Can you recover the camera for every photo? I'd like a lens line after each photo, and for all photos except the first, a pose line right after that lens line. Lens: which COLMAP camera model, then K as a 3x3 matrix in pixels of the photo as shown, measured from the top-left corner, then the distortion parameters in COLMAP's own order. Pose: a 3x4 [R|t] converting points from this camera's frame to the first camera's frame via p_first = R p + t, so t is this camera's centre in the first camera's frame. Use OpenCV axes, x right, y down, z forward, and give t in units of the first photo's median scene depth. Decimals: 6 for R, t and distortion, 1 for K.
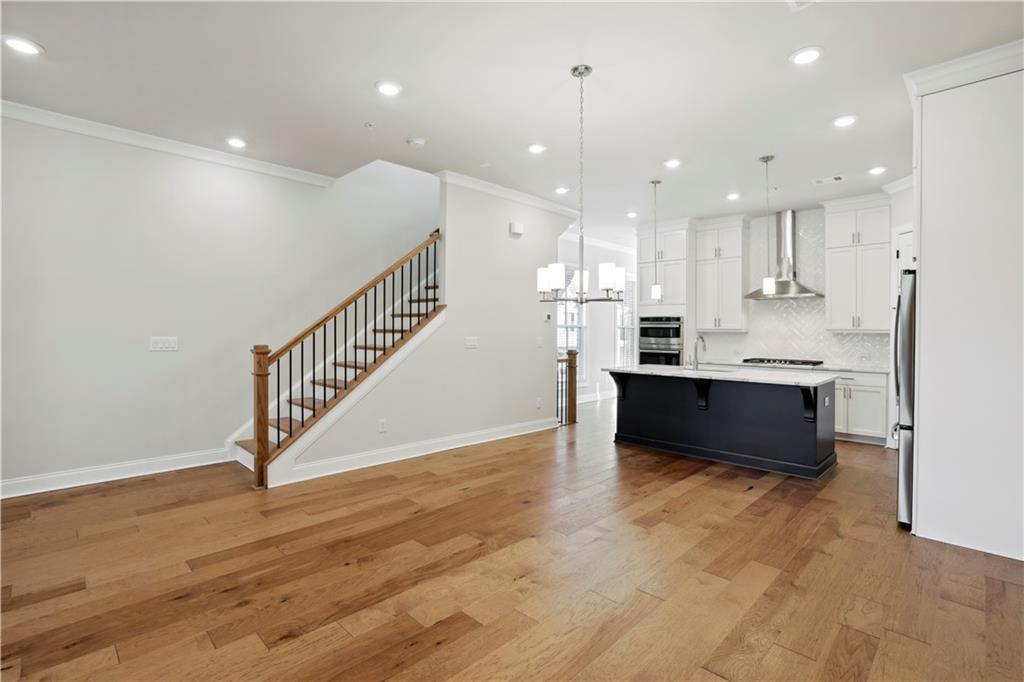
lens RADIAL K [[467.8, 0, 506.7], [0, 467.8, 332.0], [0, 0, 1]] dist [-0.025548, 0.001334]
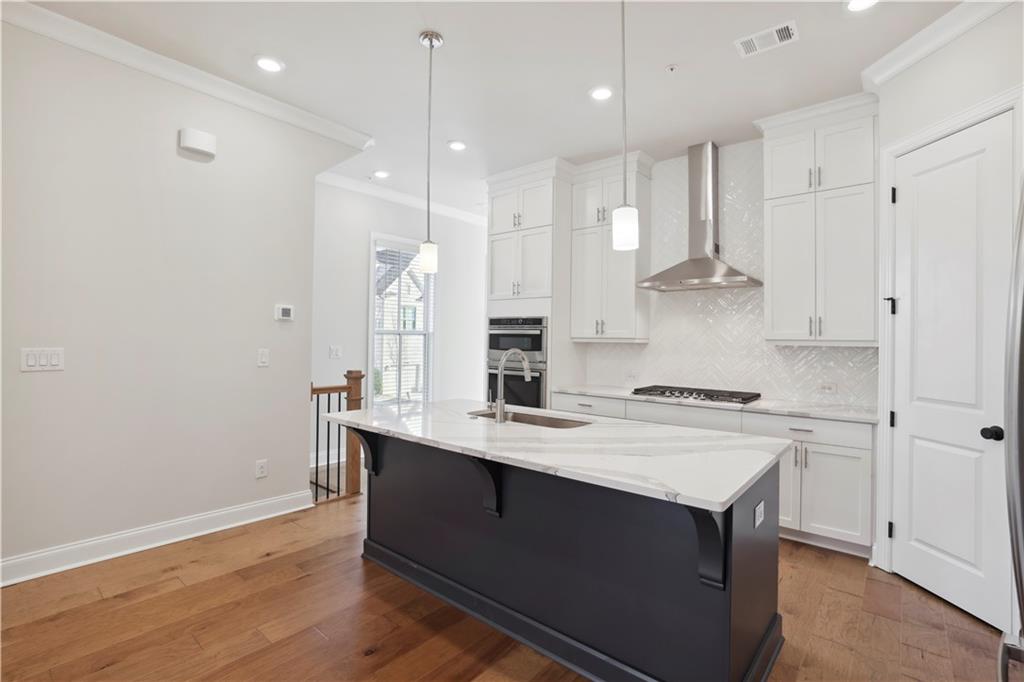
lens RADIAL K [[467.8, 0, 508.3], [0, 467.8, 337.4], [0, 0, 1]] dist [-0.025548, 0.001334]
pose [[0.996001, 0.009526, 0.088831, 0.302016], [-0.008671, 0.999912, -0.010004, 0.000486], [-0.088918, 0.009193, 0.995997, 0.425083]]
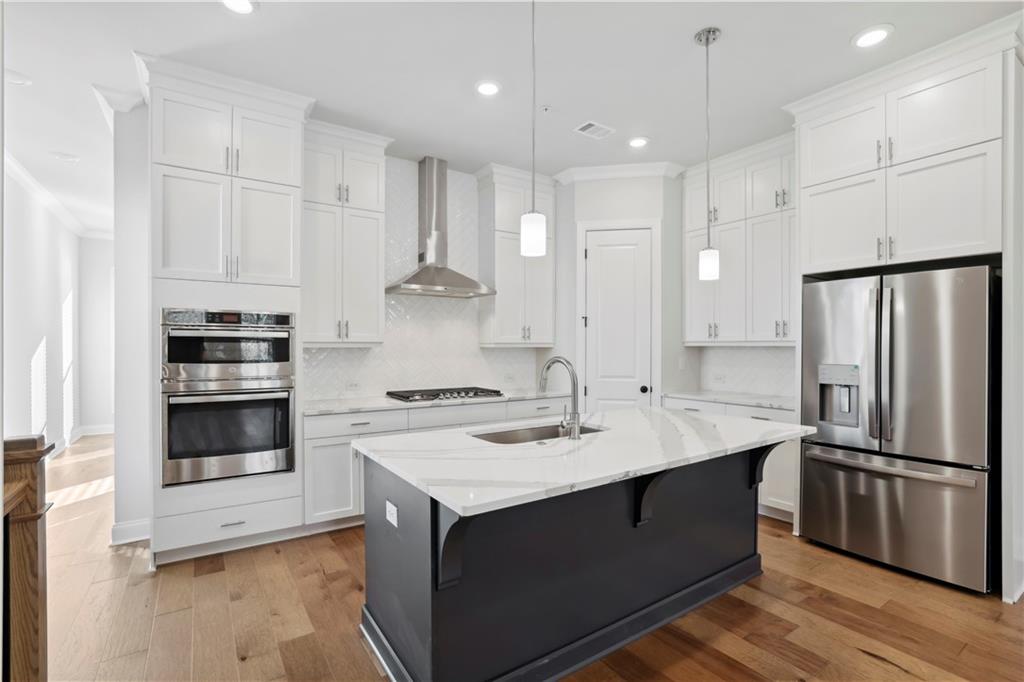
lens RADIAL K [[467.8, 0, 503.6], [0, 467.8, 347.6], [0, 0, 1]] dist [-0.025548, 0.001334]
pose [[0.196030, -0.011101, 0.980535, -0.022237], [0.006648, 0.999928, 0.009992, -0.004812], [-0.980575, 0.004560, 0.196090, 0.795533]]
